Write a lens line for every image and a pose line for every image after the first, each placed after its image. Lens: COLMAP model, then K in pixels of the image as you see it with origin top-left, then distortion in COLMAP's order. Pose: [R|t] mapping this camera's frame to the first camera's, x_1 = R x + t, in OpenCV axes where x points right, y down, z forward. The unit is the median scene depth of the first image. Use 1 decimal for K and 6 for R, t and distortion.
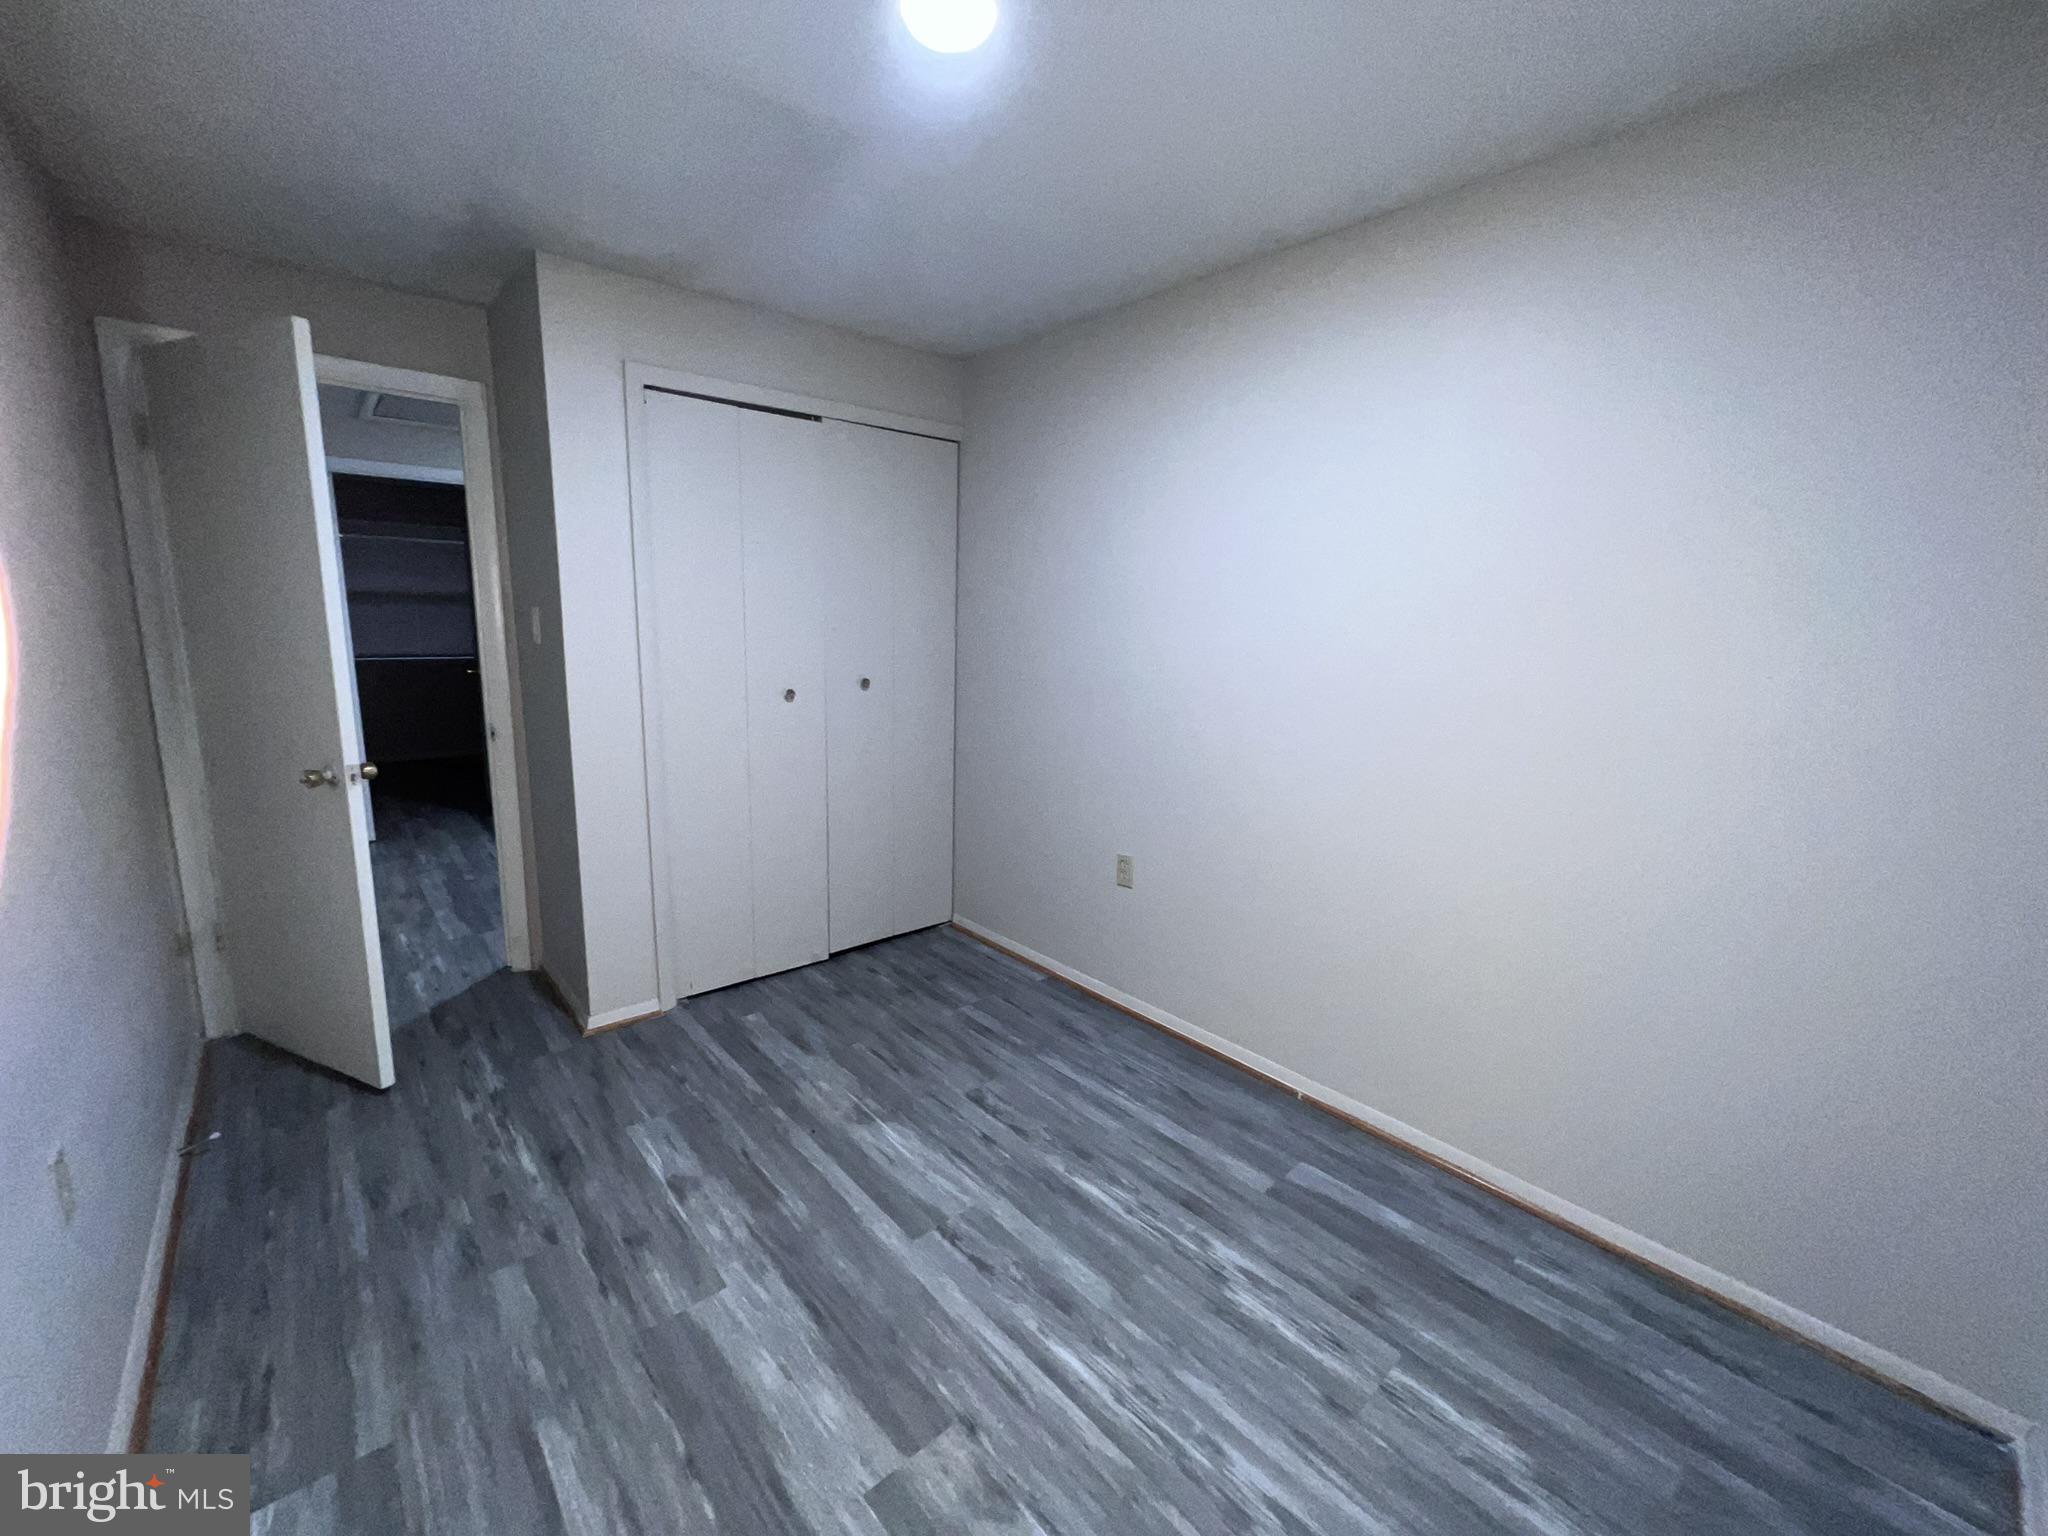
lens RADIAL K [[818.2, 0, 1023.1], [0, 818.2, 765.2], [0, 0, 1]] dist [0.000227, 0.000238]
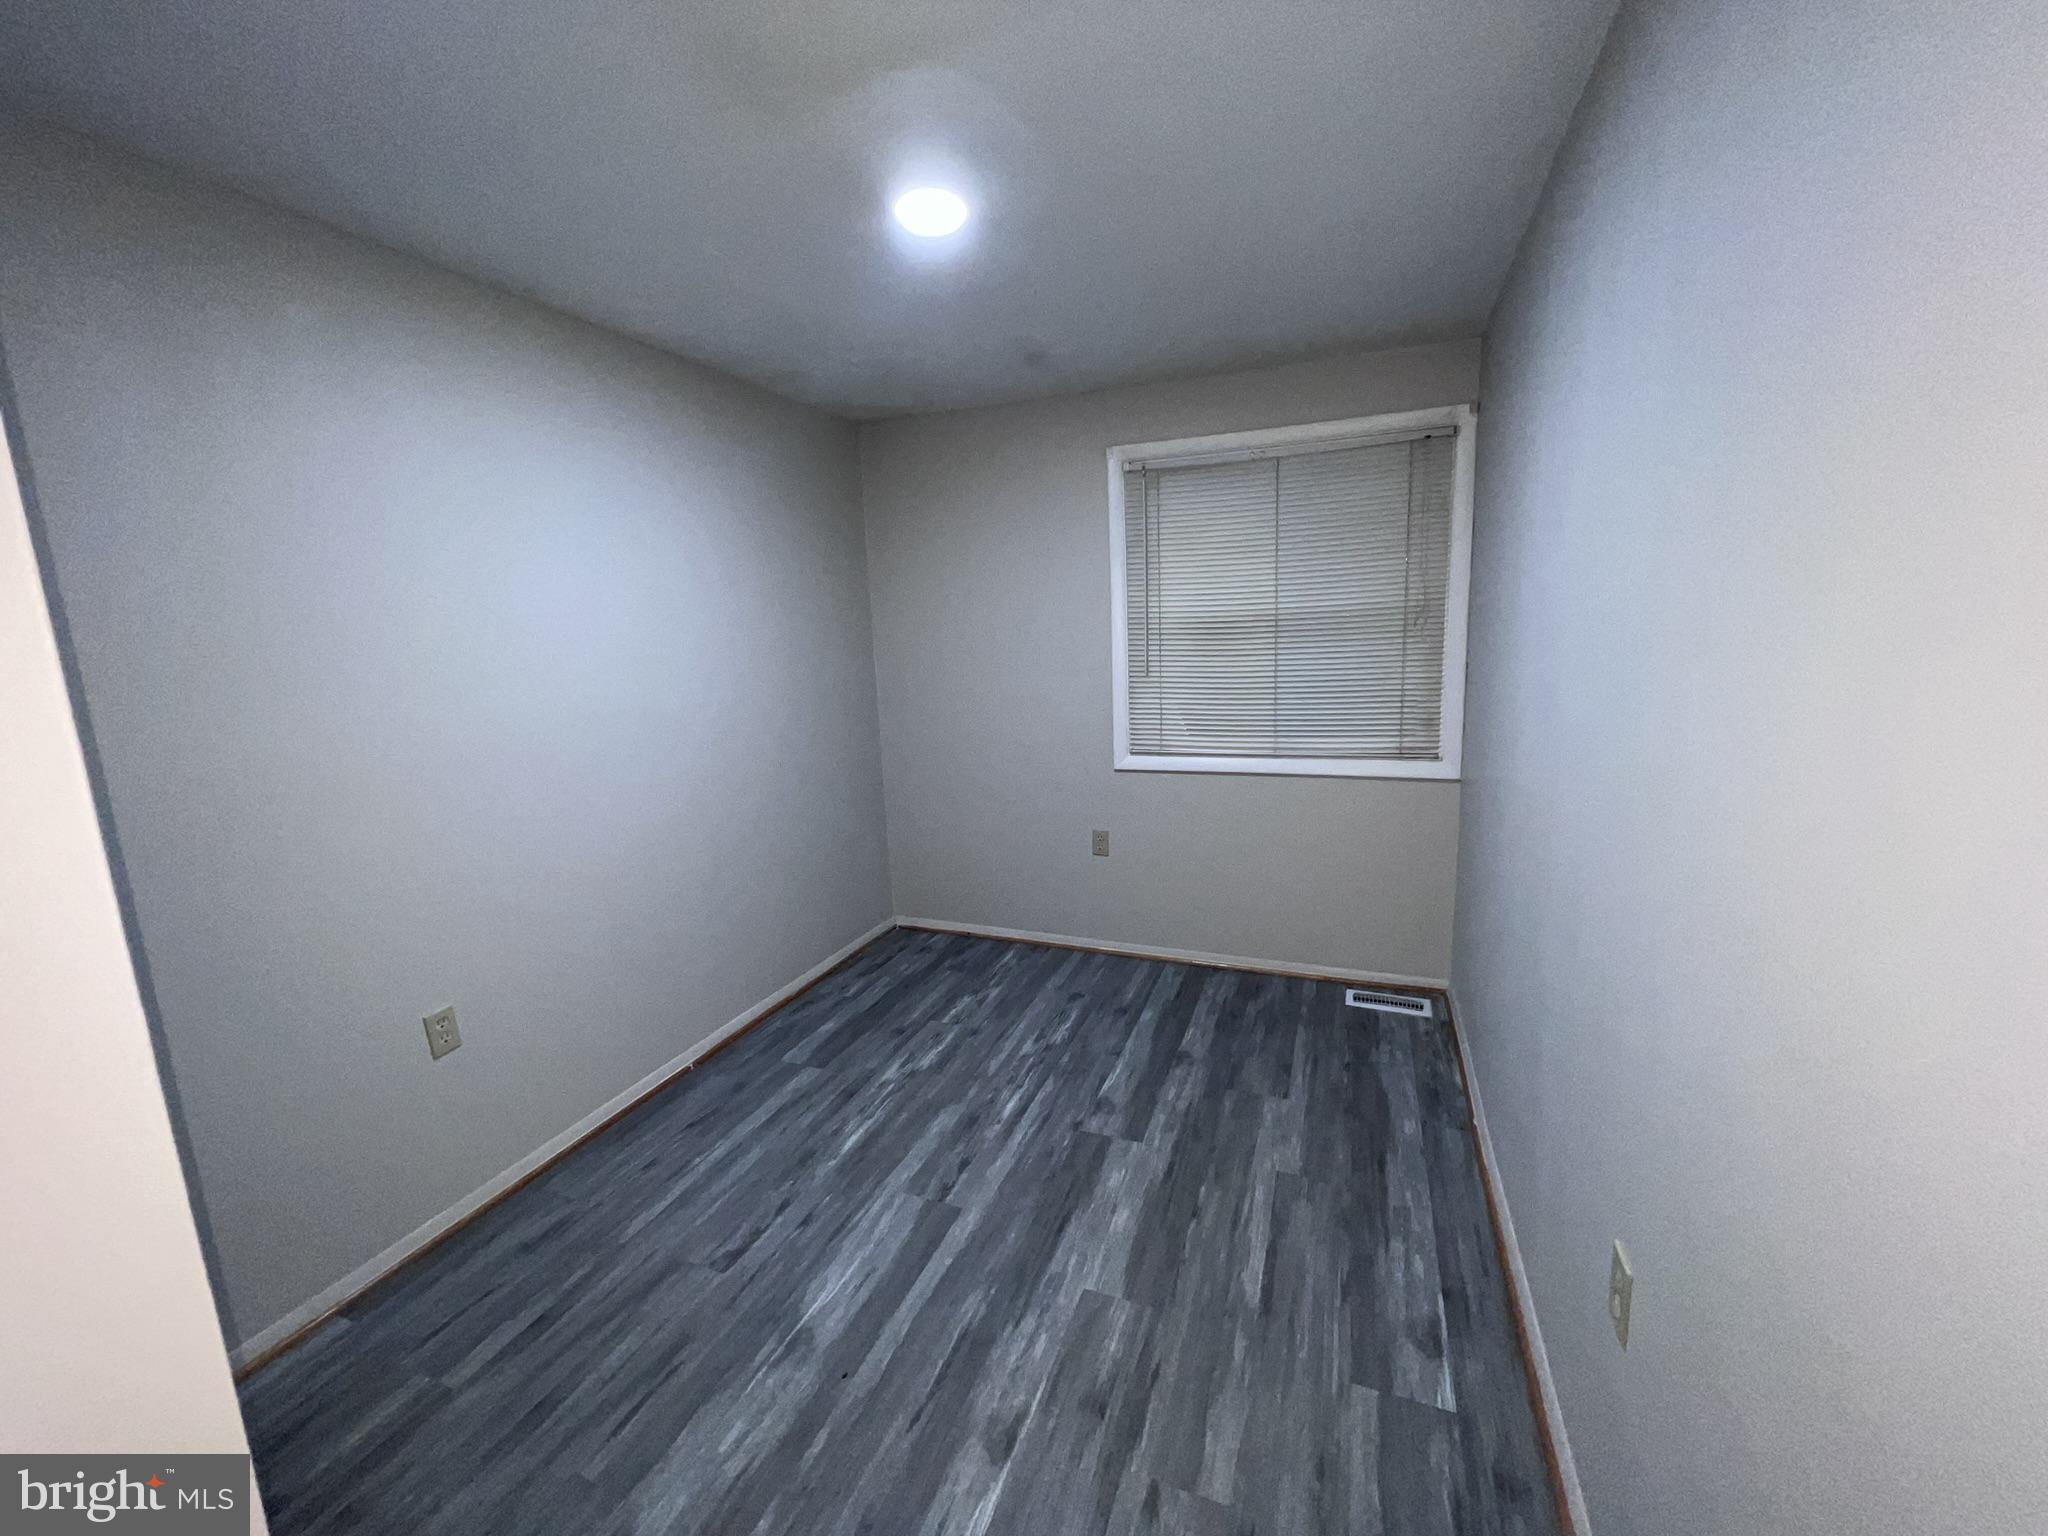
lens RADIAL K [[818.2, 0, 1023.1], [0, 818.2, 765.2], [0, 0, 1]] dist [0.000227, 0.000238]
pose [[-0.447754, -0.156219, 0.880405, -1.034421], [0.191613, 0.944983, 0.265127, -0.272029], [-0.873385, 0.287408, -0.393186, 1.154621]]
